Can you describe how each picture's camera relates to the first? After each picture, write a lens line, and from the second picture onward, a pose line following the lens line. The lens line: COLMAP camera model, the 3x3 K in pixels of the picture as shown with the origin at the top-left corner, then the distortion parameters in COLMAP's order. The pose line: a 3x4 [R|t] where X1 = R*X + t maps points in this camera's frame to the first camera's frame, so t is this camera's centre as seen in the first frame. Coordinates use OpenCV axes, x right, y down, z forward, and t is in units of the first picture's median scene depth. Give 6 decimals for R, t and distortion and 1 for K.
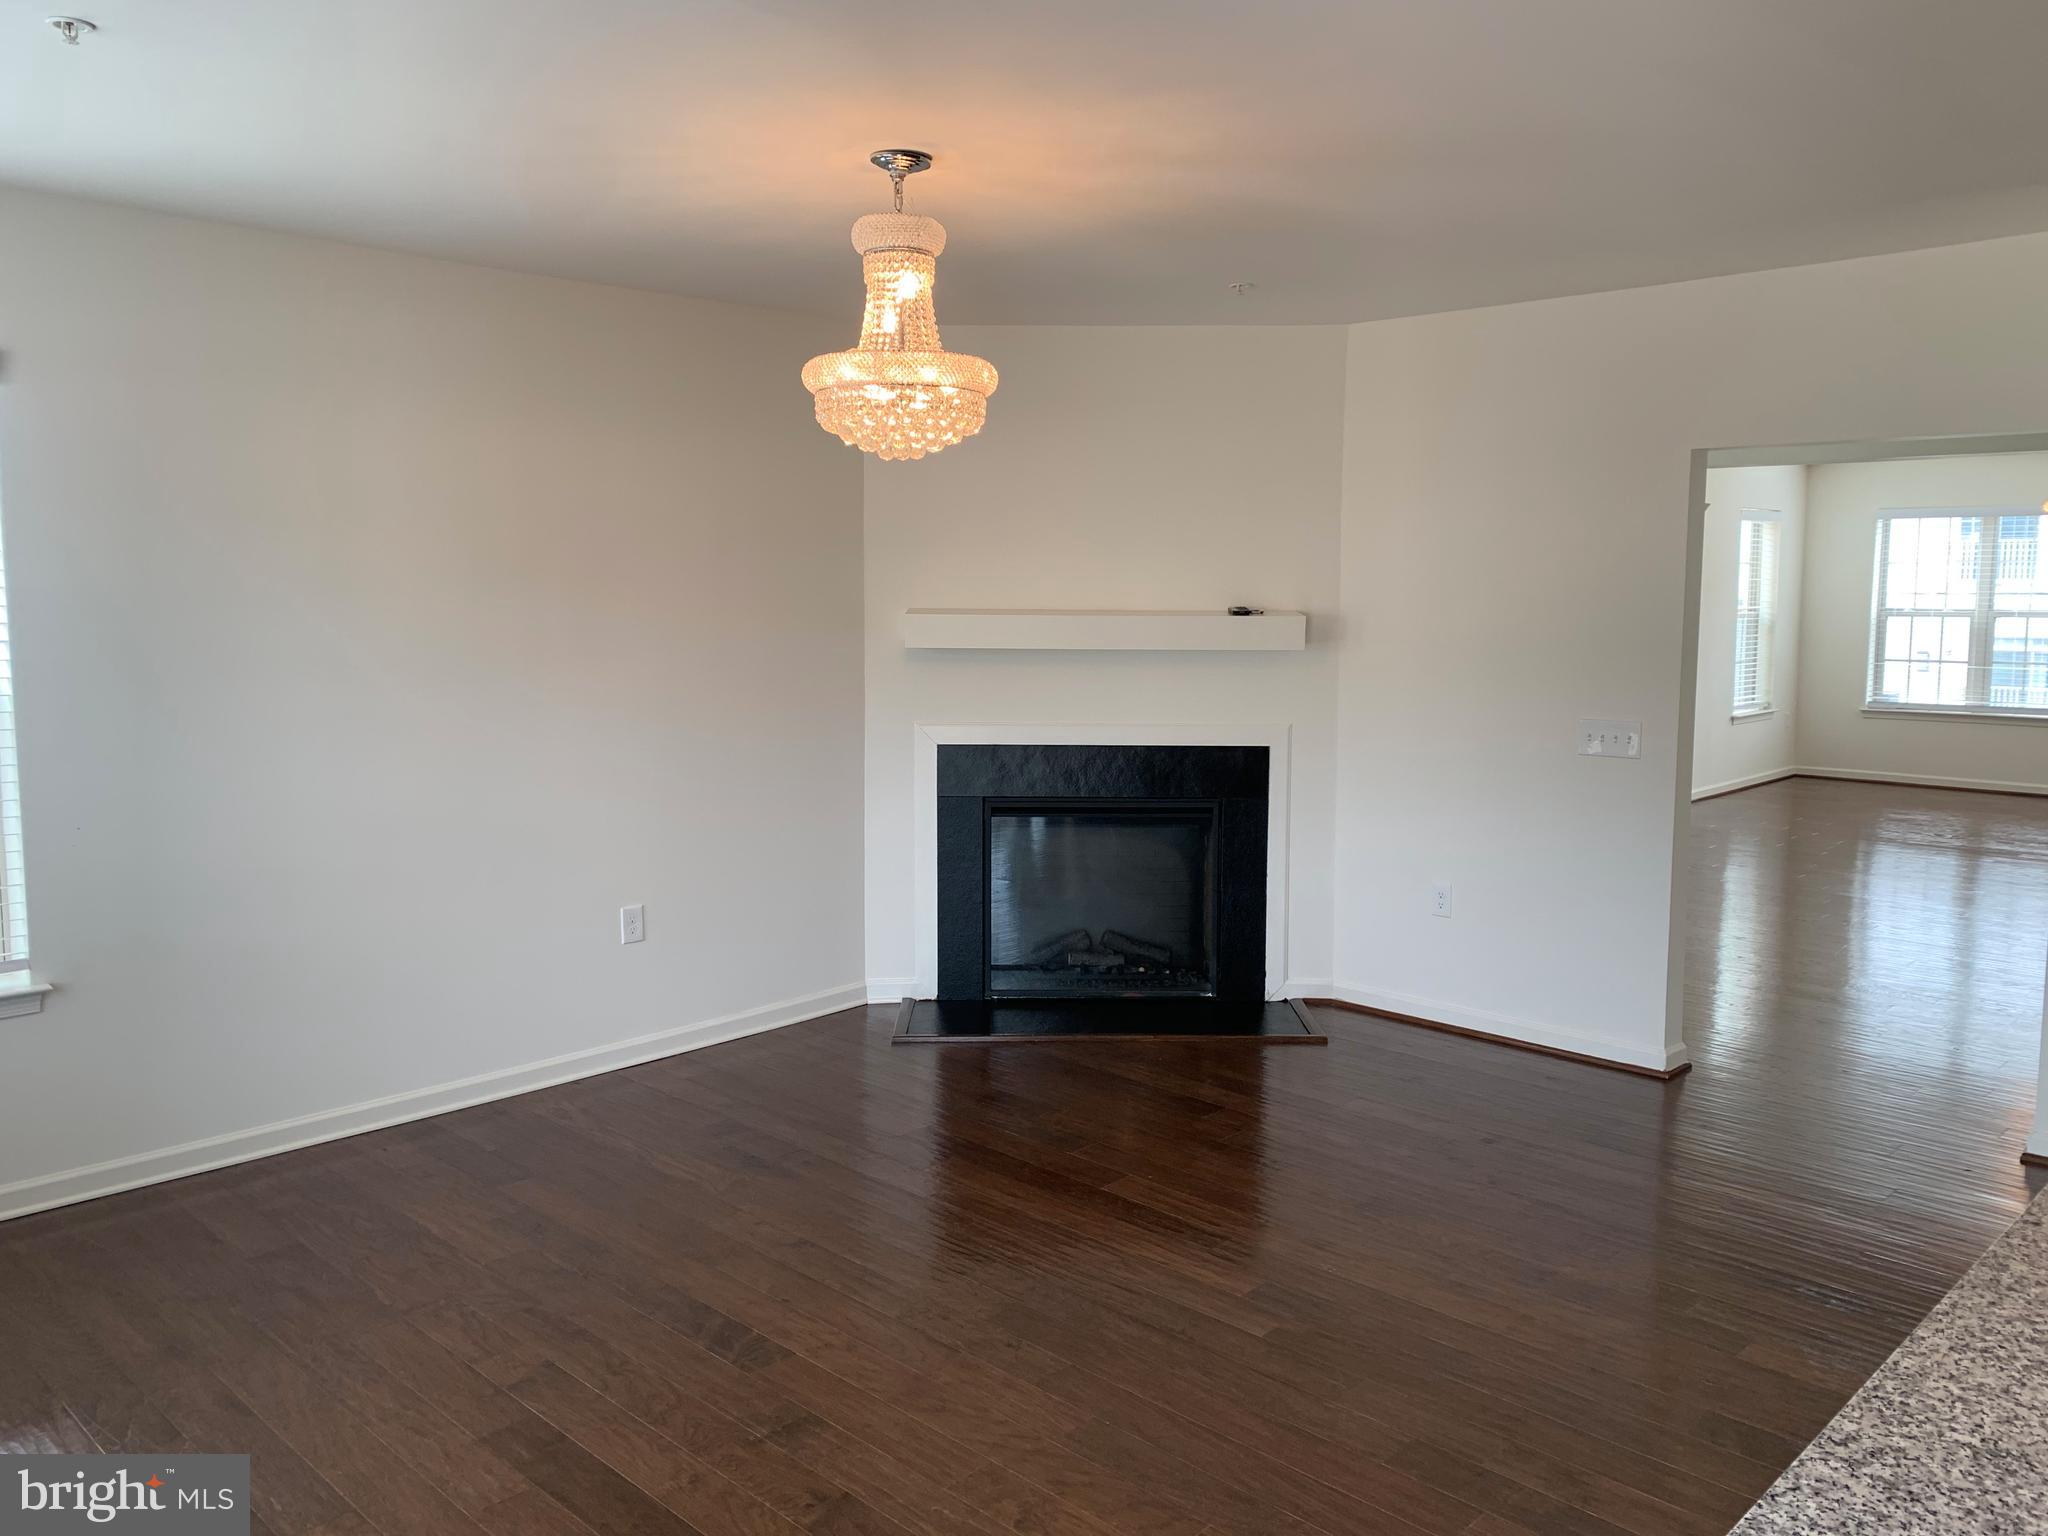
lens RADIAL K [[1553.2, 0, 1065.3], [0, 1553.2, 751.8], [0, 0, 1]] dist [0.048492, -0.069617]
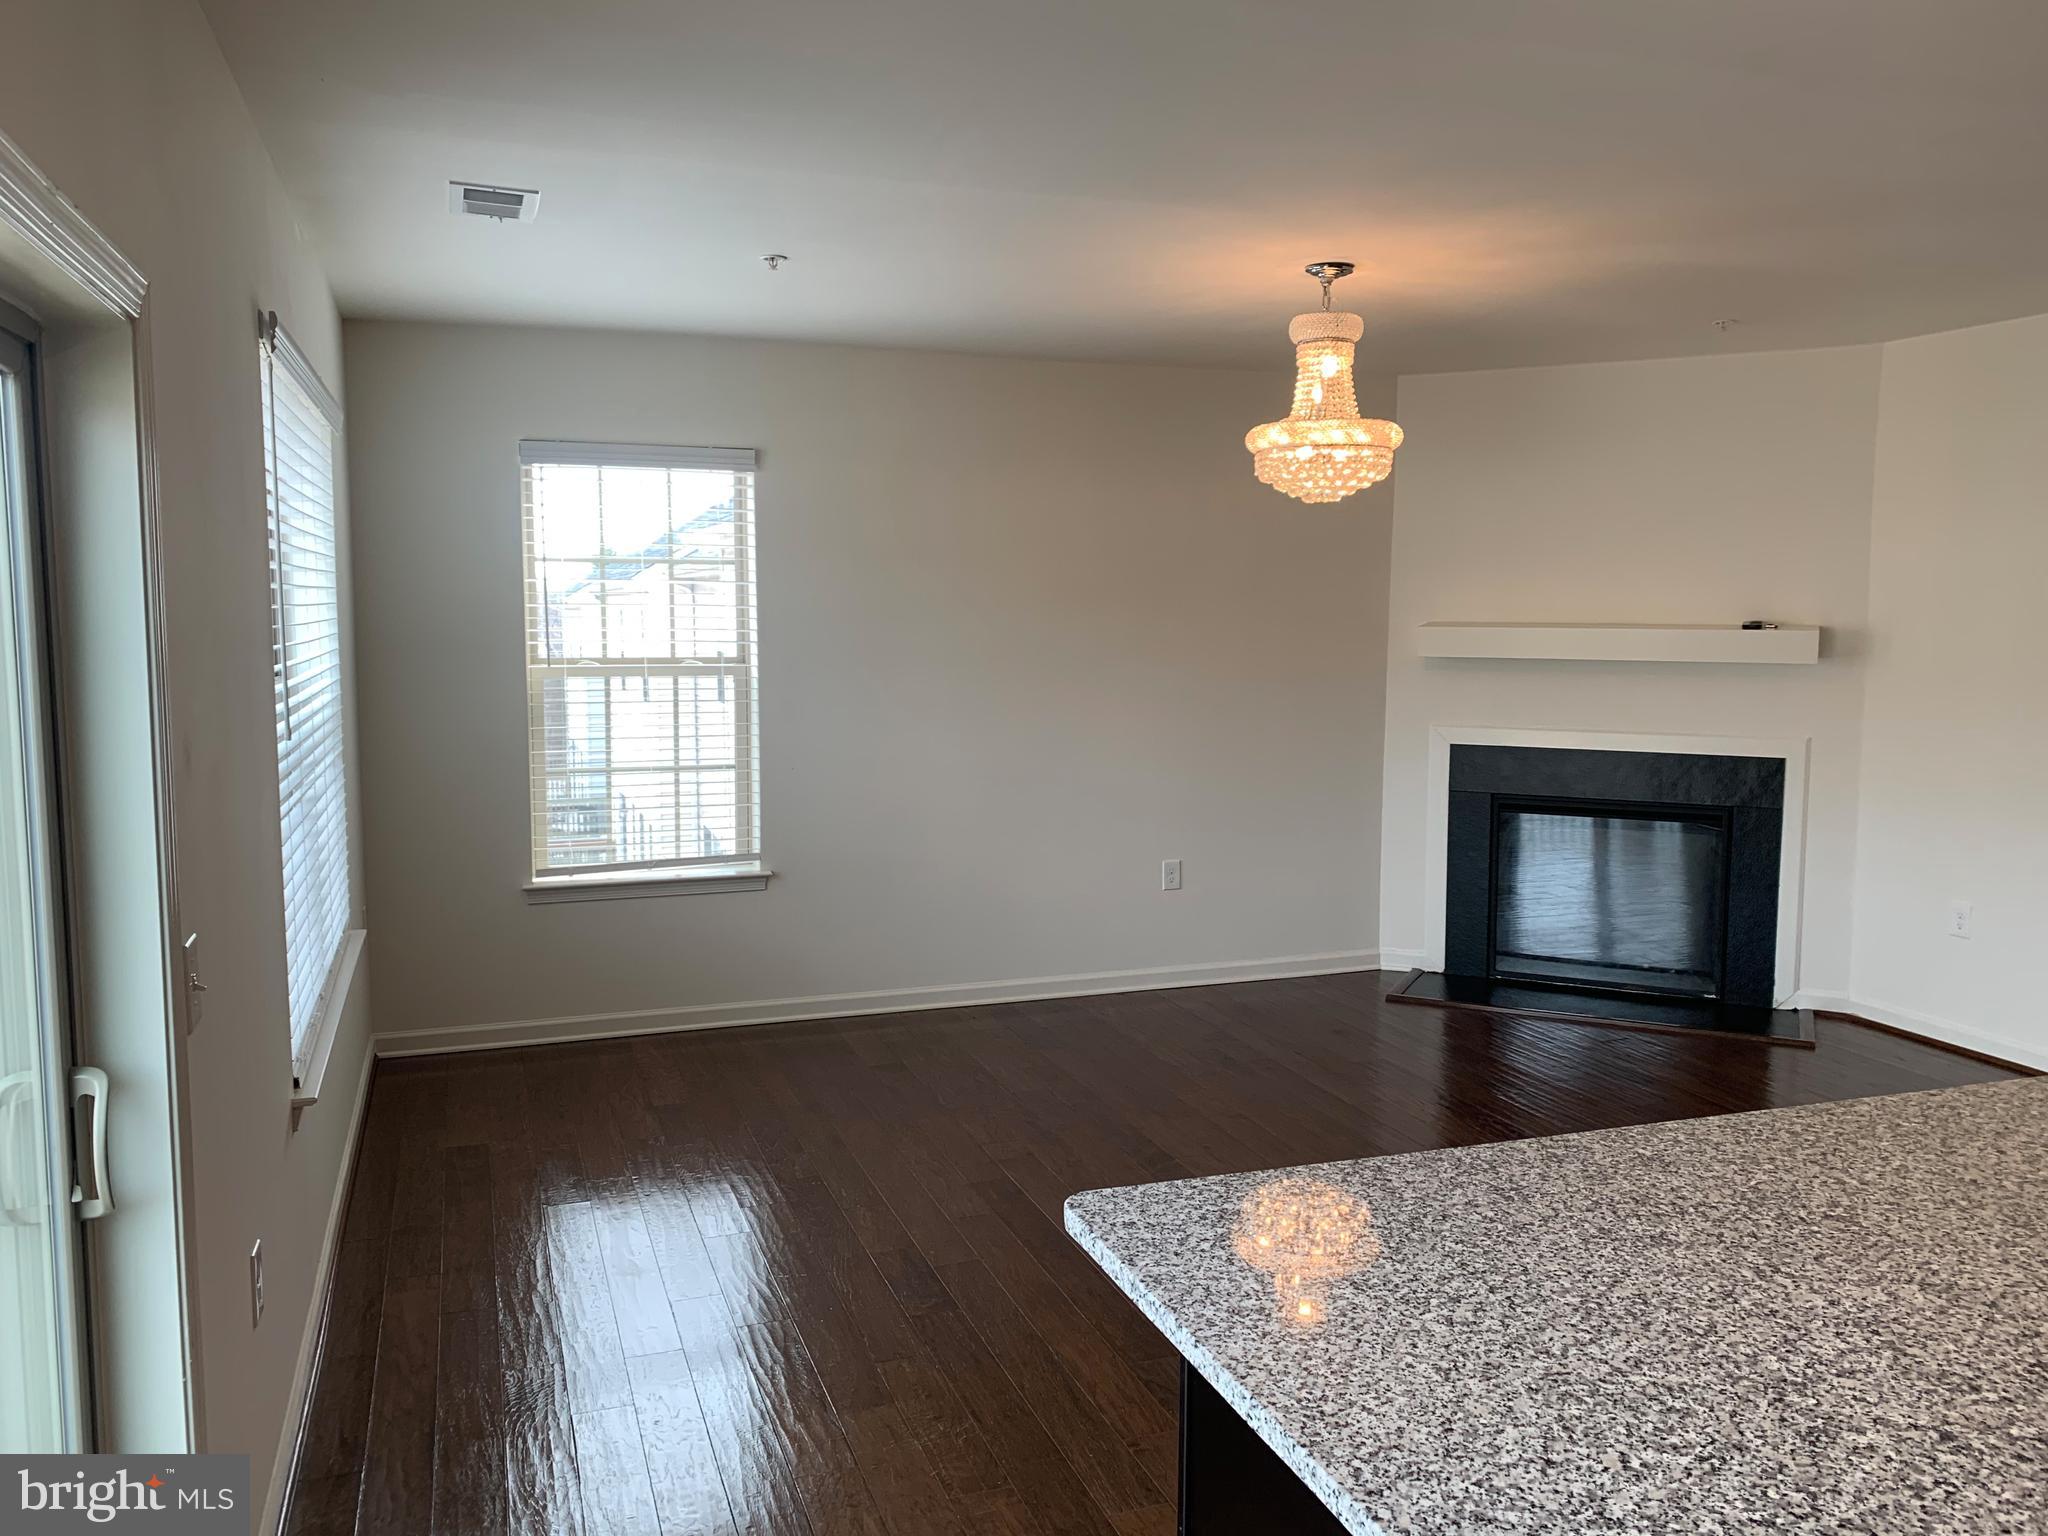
lens RADIAL K [[1557.1, 0, 1015.0], [0, 1557.1, 749.3], [0, 0, 1]] dist [0.006247, 0.004230]
pose [[0.885897, 0.039958, -0.462158, 0.235549], [-0.046936, 0.998891, -0.003607, 0.026904], [0.461502, 0.024887, 0.886790, -0.208825]]
